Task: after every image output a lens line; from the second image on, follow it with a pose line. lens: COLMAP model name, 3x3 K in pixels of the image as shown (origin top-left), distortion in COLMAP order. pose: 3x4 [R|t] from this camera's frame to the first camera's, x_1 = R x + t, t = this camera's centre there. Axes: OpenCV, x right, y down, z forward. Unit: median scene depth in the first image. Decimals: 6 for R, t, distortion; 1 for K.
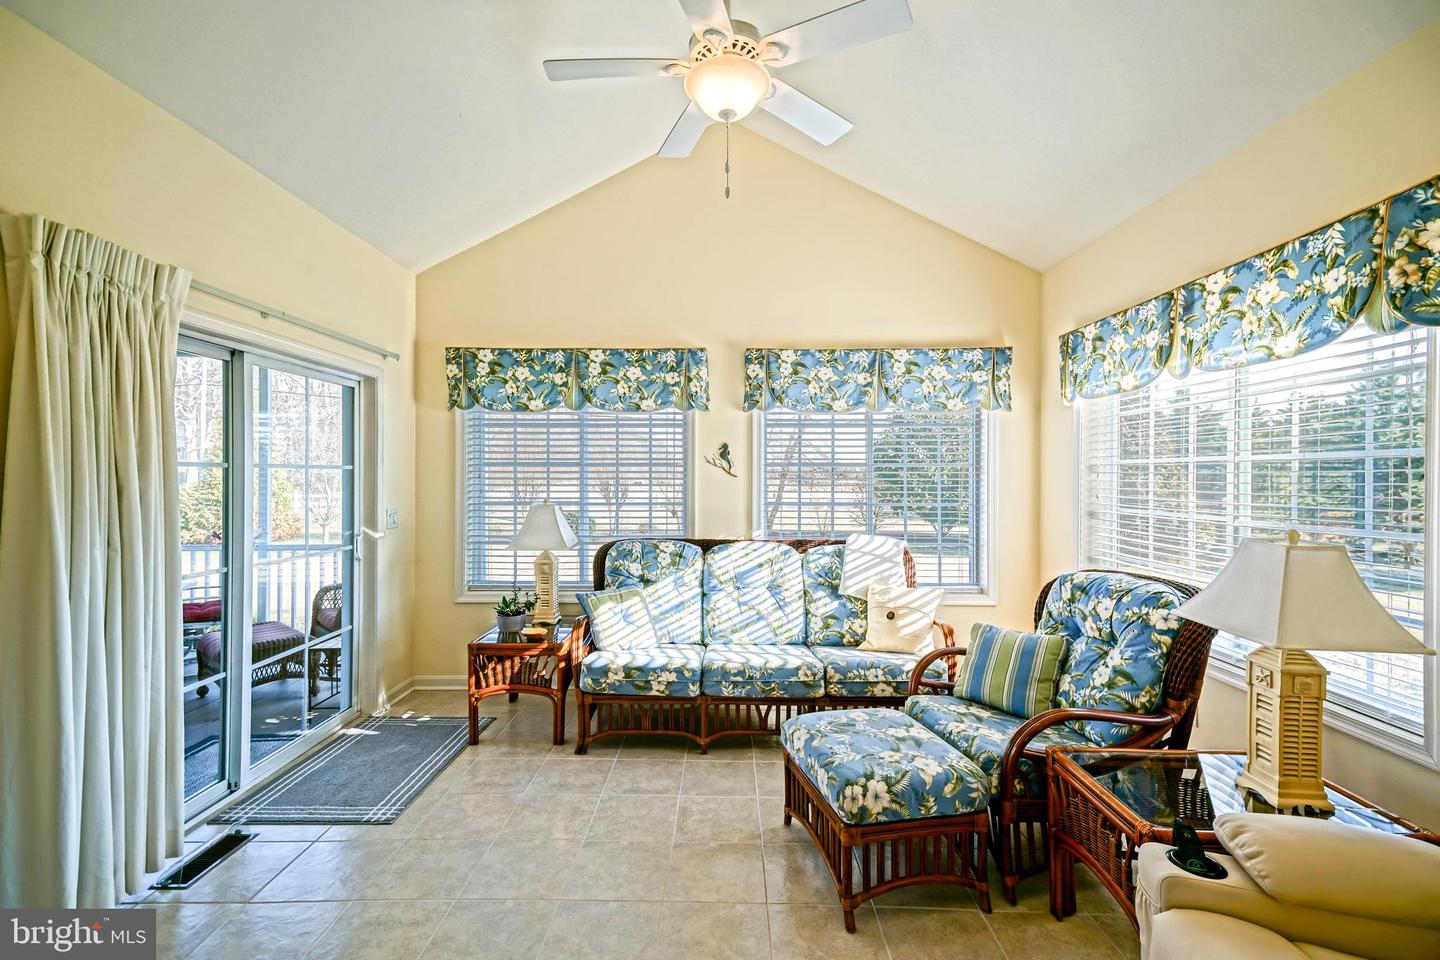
lens RADIAL K [[637.6, 0, 717.2], [0, 637.6, 480.1], [0, 0, 1]] dist [0.032697, 0.000061]
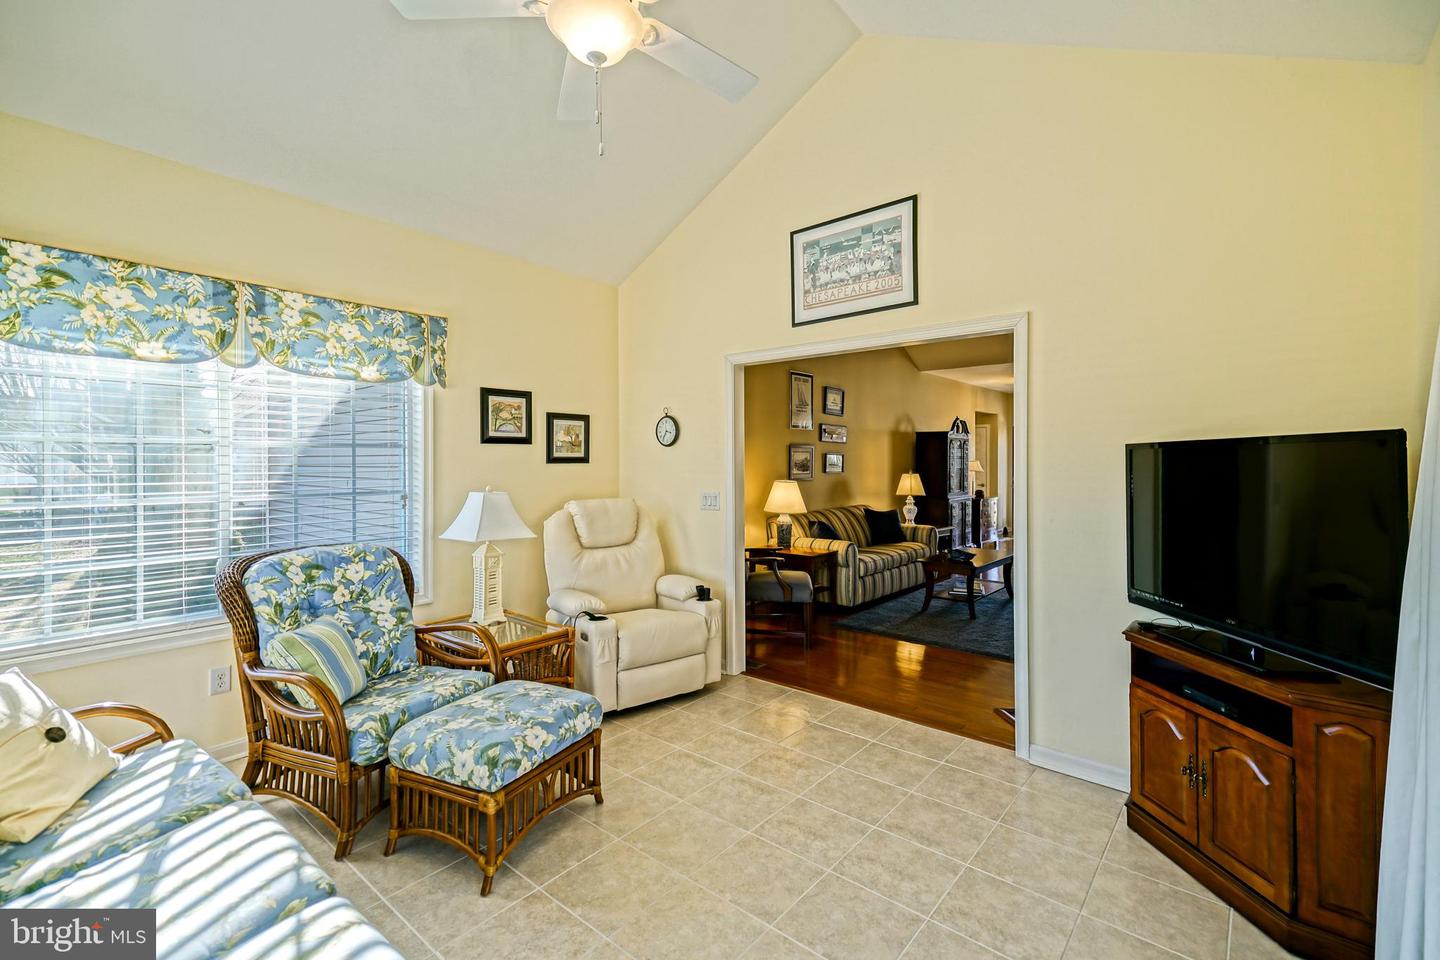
lens RADIAL K [[637.6, 0, 718.1], [0, 637.6, 469.4], [0, 0, 1]] dist [0.032697, 0.000061]
pose [[-0.774130, -0.012971, 0.632893, -0.617246], [-0.000137, 0.999793, 0.020323, -0.011216], [-0.633026, 0.015646, -0.773972, 1.426480]]
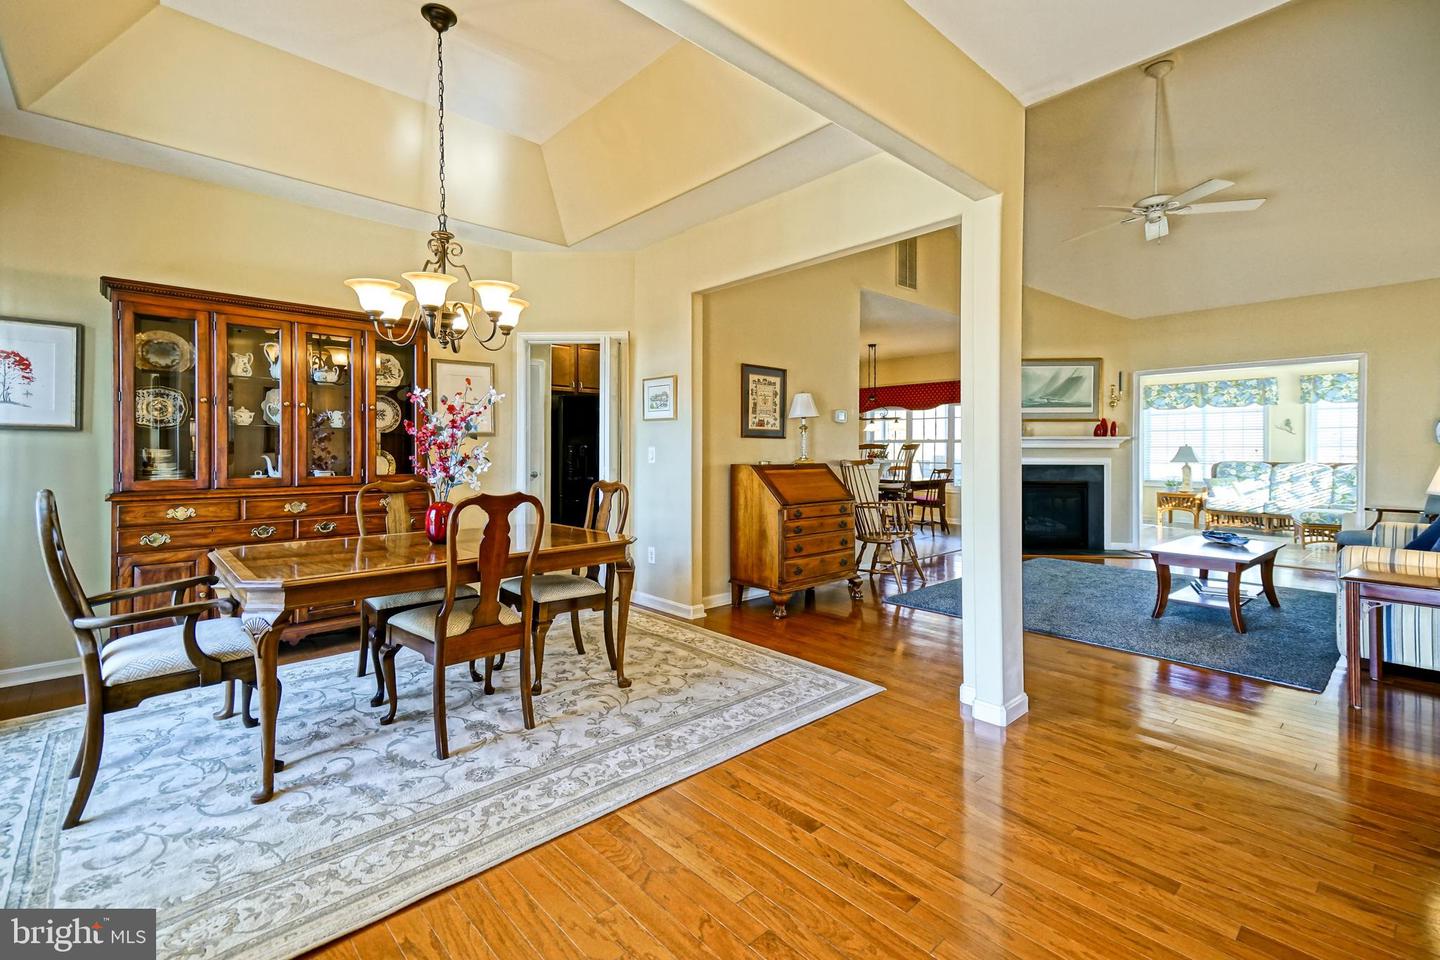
lens RADIAL K [[637.6, 0, 713.2], [0, 637.6, 451.5], [0, 0, 1]] dist [0.032697, 0.000061]
pose [[0.692108, 0.003018, -0.721788, 0.282329], [-0.006424, 0.999977, -0.001978, 0.074446], [0.721766, 0.006006, 0.692111, -2.081999]]
